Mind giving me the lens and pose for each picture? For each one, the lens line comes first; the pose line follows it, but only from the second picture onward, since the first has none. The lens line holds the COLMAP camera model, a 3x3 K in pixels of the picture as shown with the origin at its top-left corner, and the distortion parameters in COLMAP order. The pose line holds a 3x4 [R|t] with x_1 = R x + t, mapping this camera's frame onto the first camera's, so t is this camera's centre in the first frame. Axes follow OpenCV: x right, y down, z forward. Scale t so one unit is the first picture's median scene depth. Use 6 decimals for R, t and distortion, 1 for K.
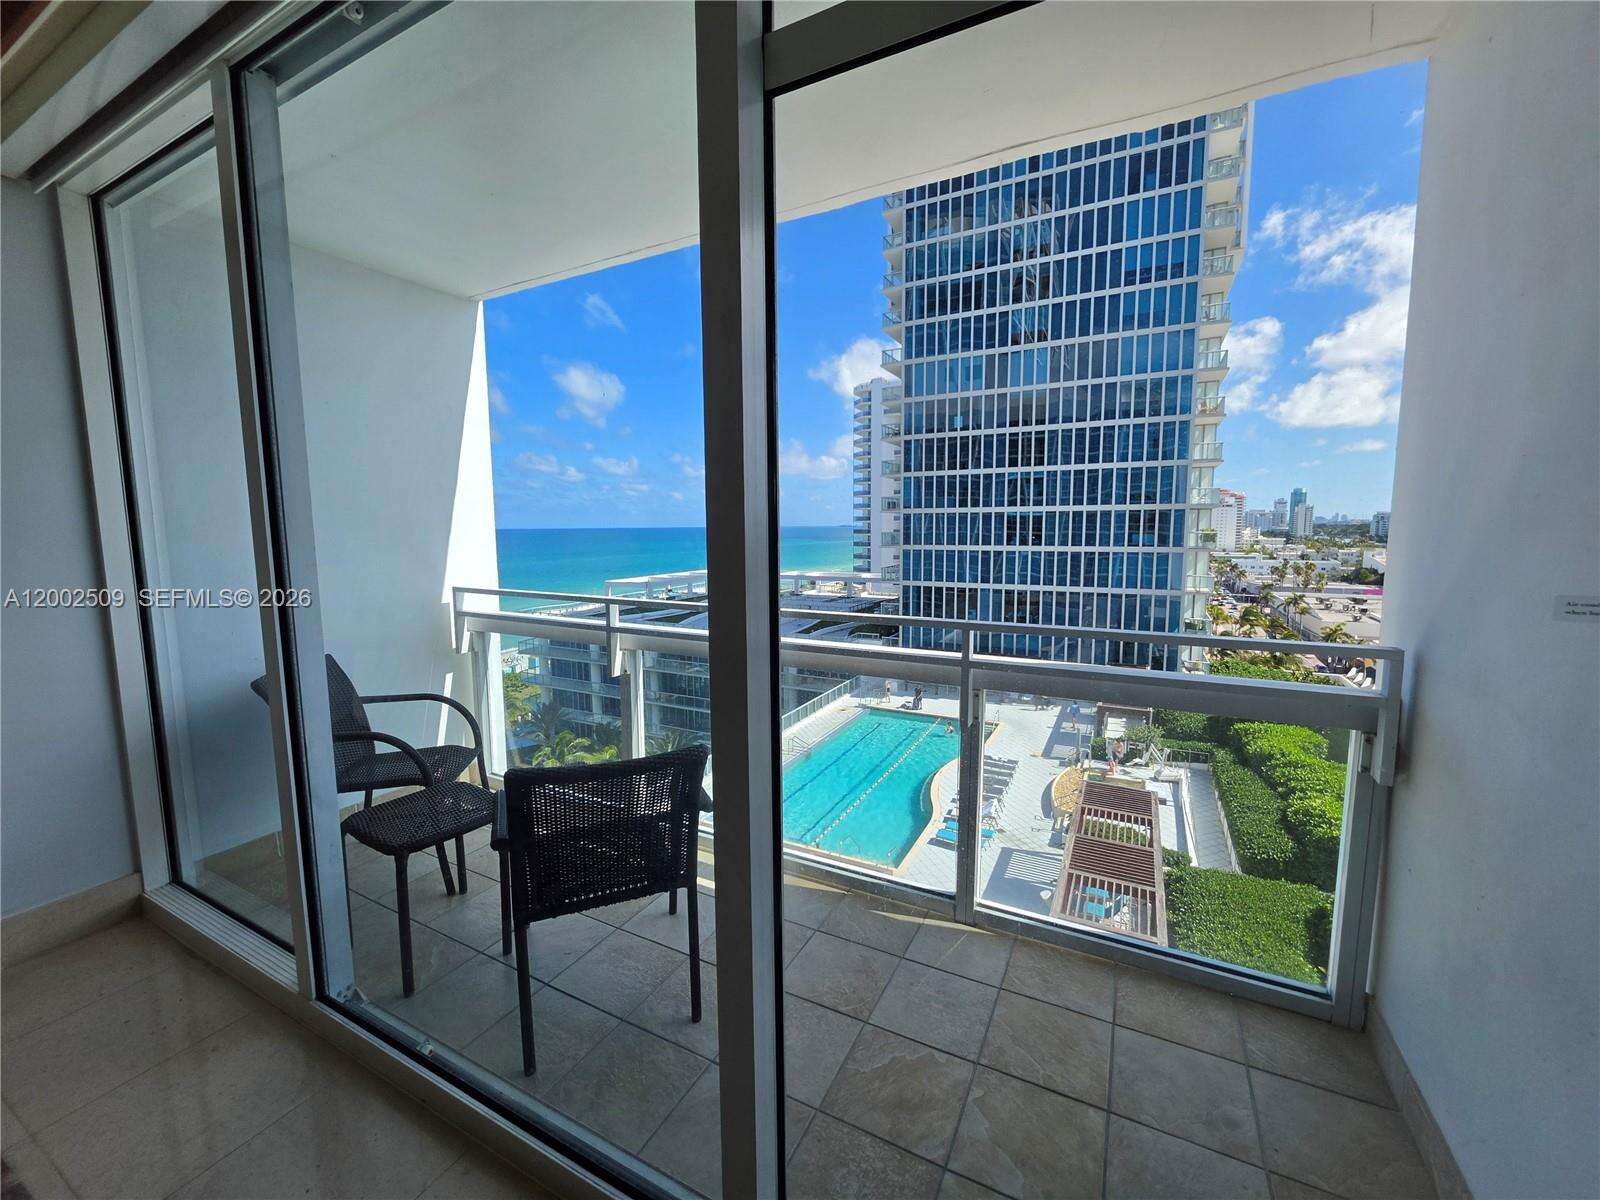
lens RADIAL K [[645.4, 0, 795.8], [0, 645.4, 591.7], [0, 0, 1]] dist [-0.003293, -0.000302]
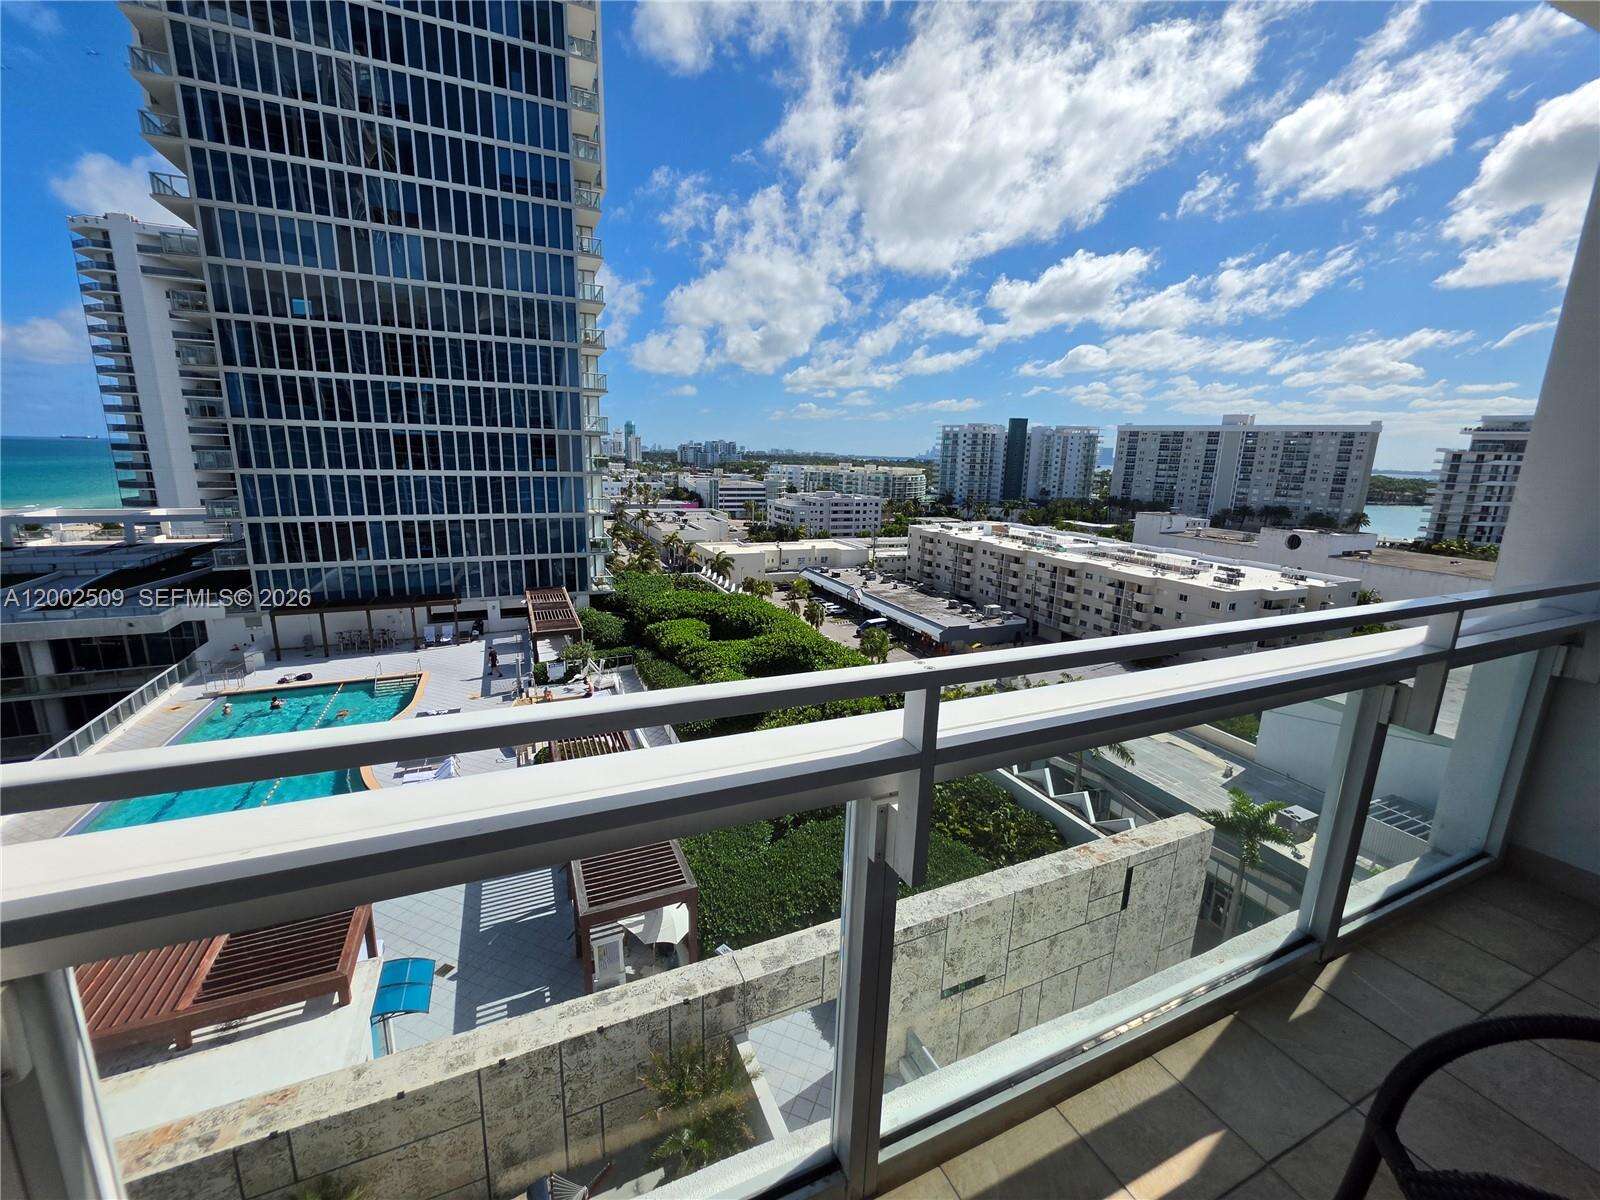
lens RADIAL K [[644.6, 0, 796.3], [0, 644.6, 592.1], [0, 0, 1]] dist [-0.004089, 0.000422]
pose [[0.614762, -0.143615, 0.775527, -0.034305], [0.051508, 0.988494, 0.142223, -0.004664], [-0.787029, -0.047488, 0.615086, 0.050559]]
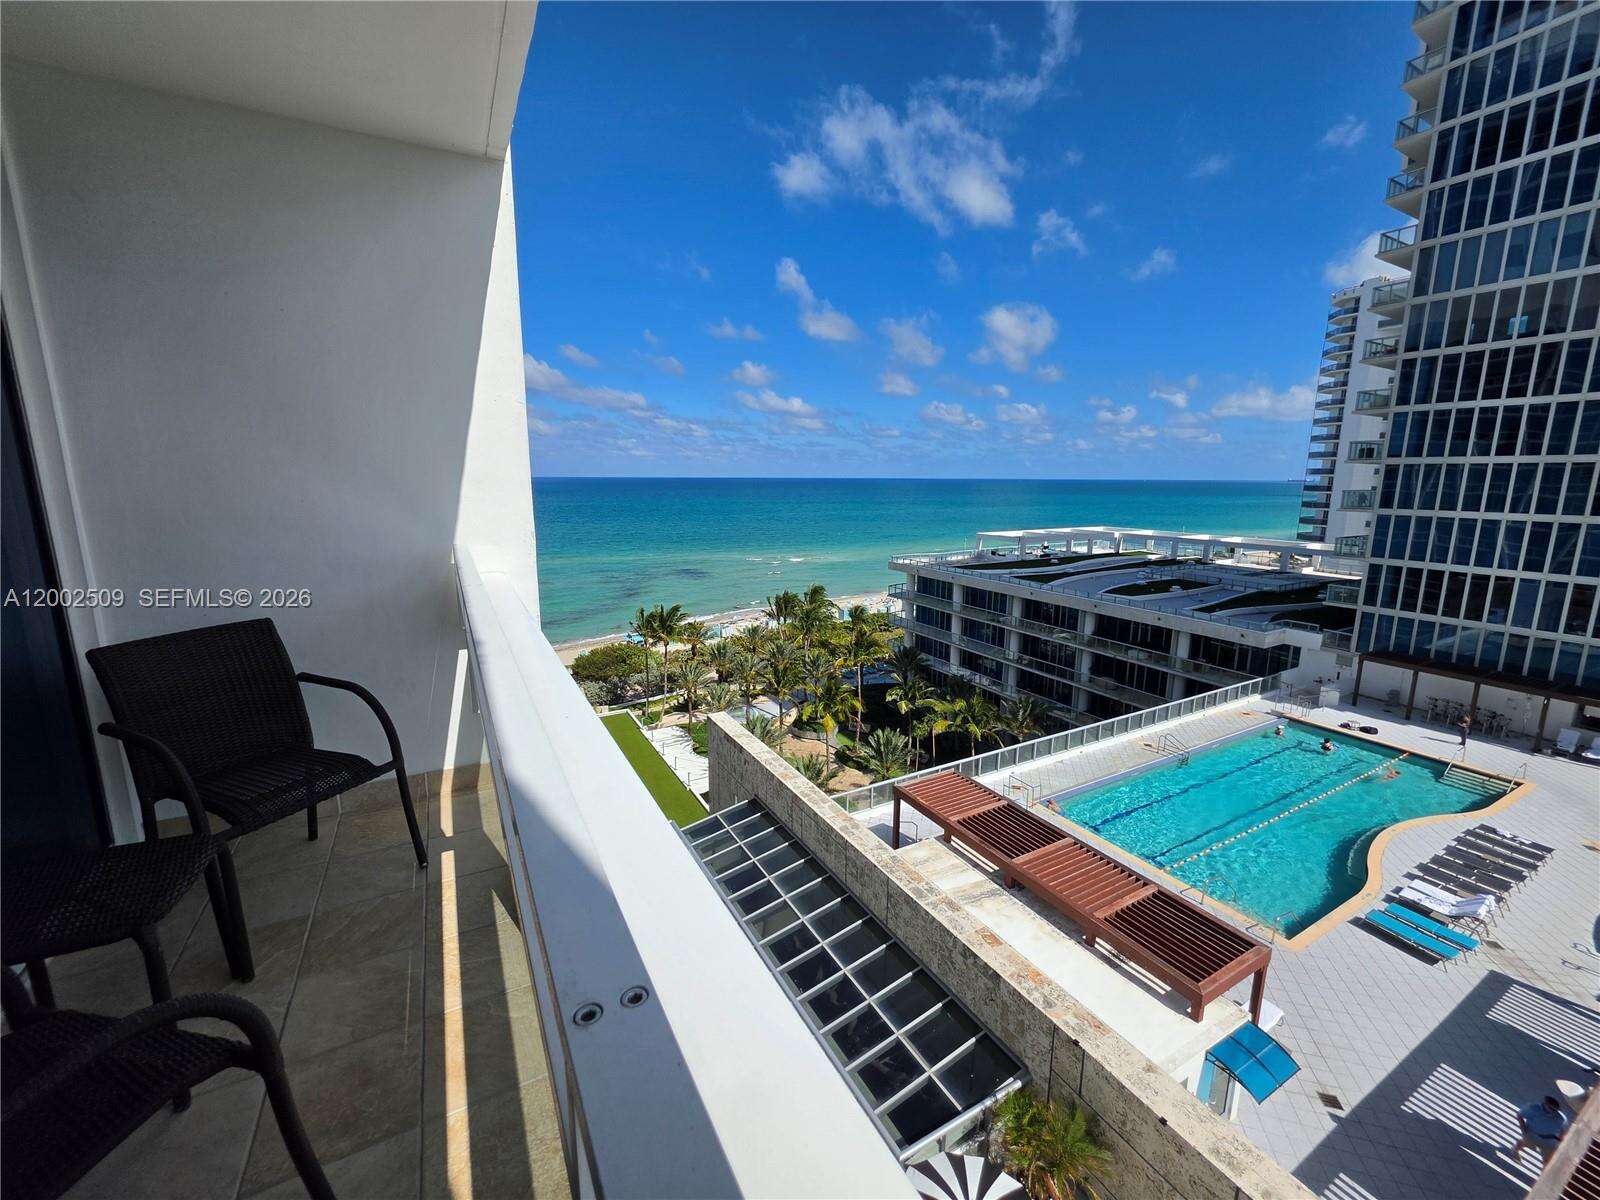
lens RADIAL K [[644.6, 0, 796.3], [0, 644.6, 592.1], [0, 0, 1]] dist [-0.004089, 0.000422]
pose [[0.837339, 0.108613, -0.535786, 0.016909], [-0.067747, 0.993126, 0.095447, -0.003636], [0.542471, -0.043624, 0.838941, 0.039020]]
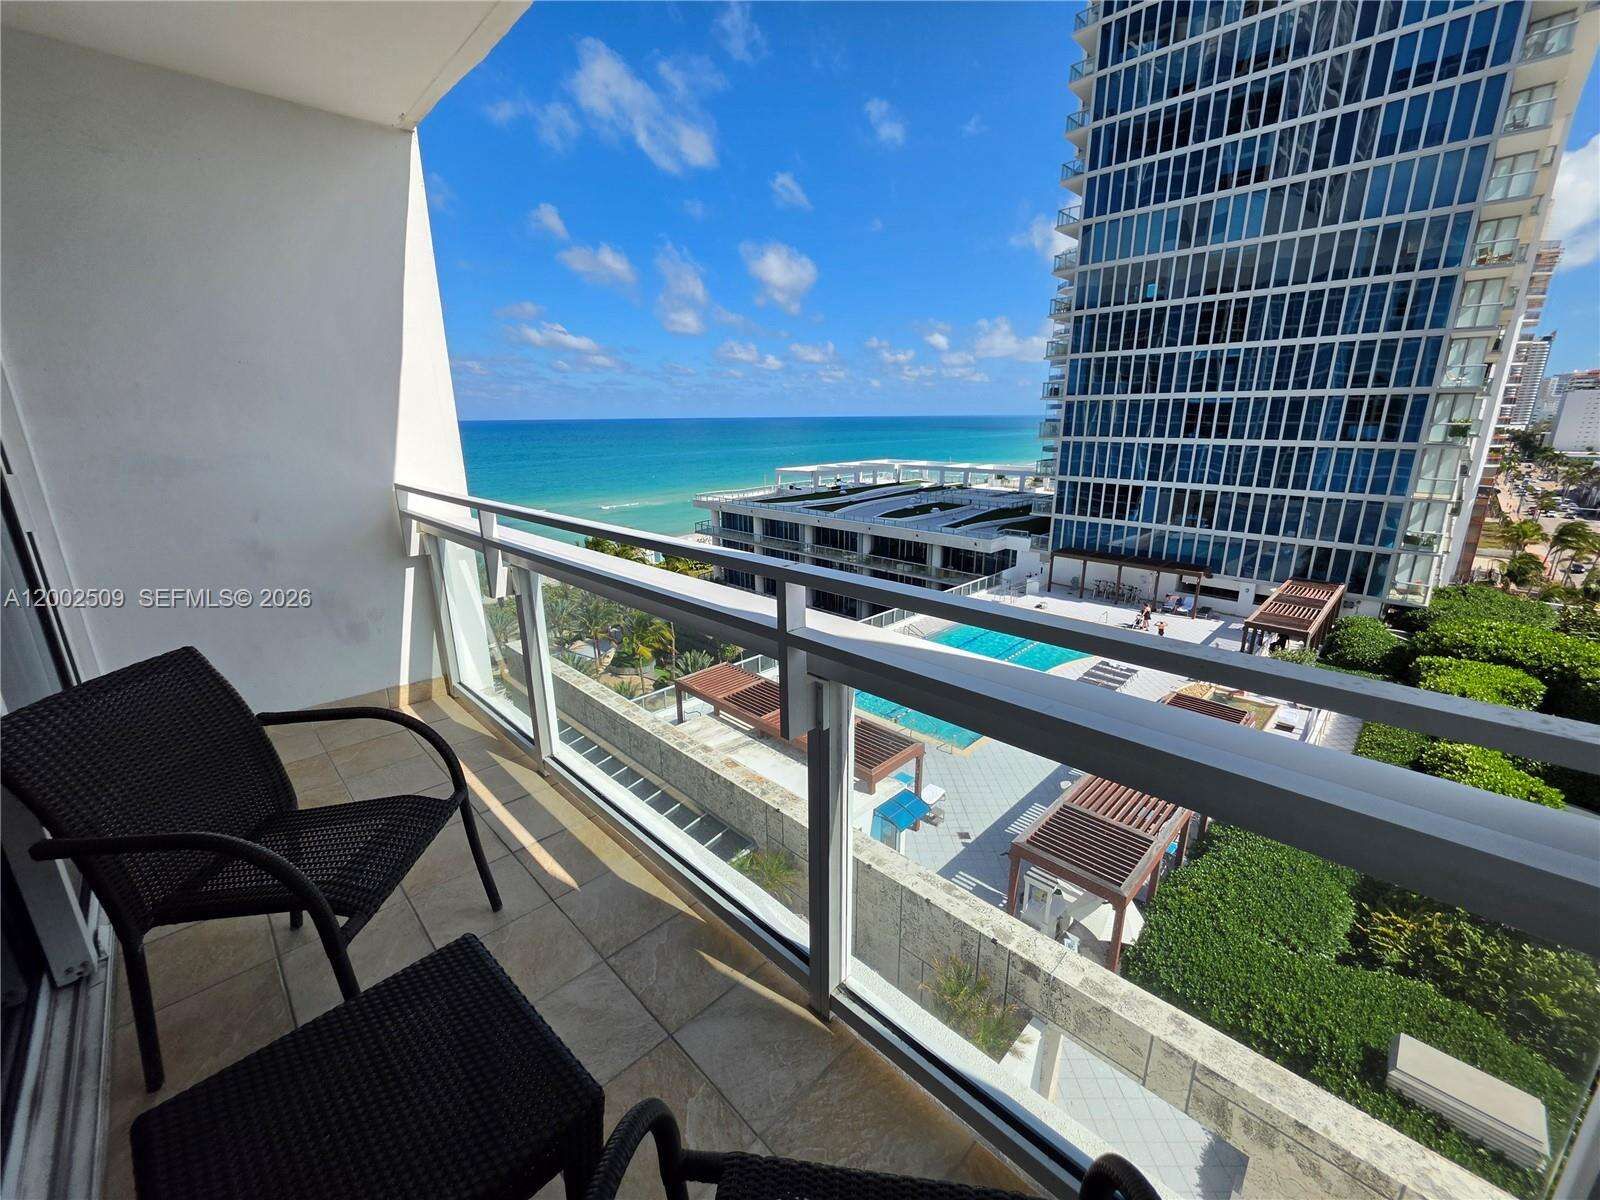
lens RADIAL K [[645.7, 0, 797.3], [0, 645.7, 592.1], [0, 0, 1]] dist [-0.003590, 0.000382]
pose [[0.955328, 0.078480, -0.284937, 0.092728], [-0.030137, 0.984942, 0.170240, 0.001800], [0.294007, -0.154048, 0.943308, -0.018928]]
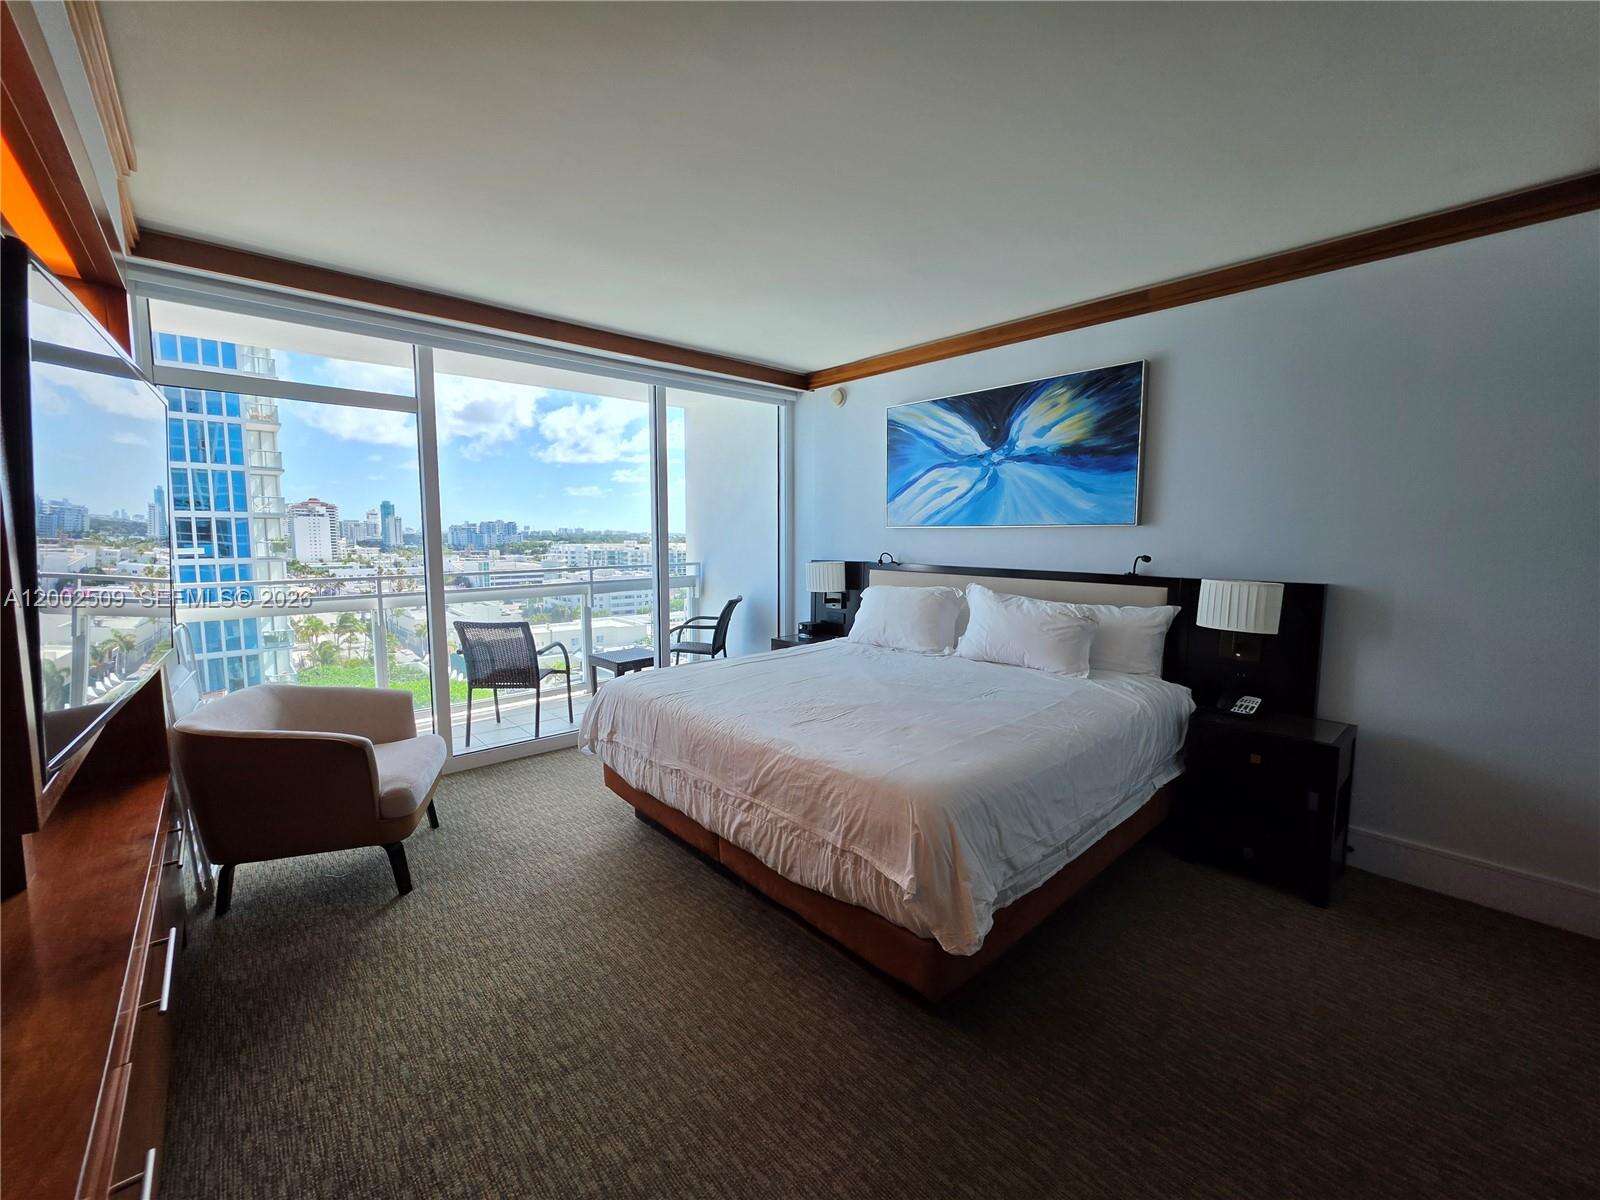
lens RADIAL K [[643.9, 0, 797.9], [0, 643.9, 593.0], [0, 0, 1]] dist [-0.001079, 0.000049]
pose [[0.343049, -0.079466, 0.935950, -0.011564], [0.091763, 0.994484, 0.050802, 0.007402], [-0.934825, 0.068458, 0.348449, -0.071371]]
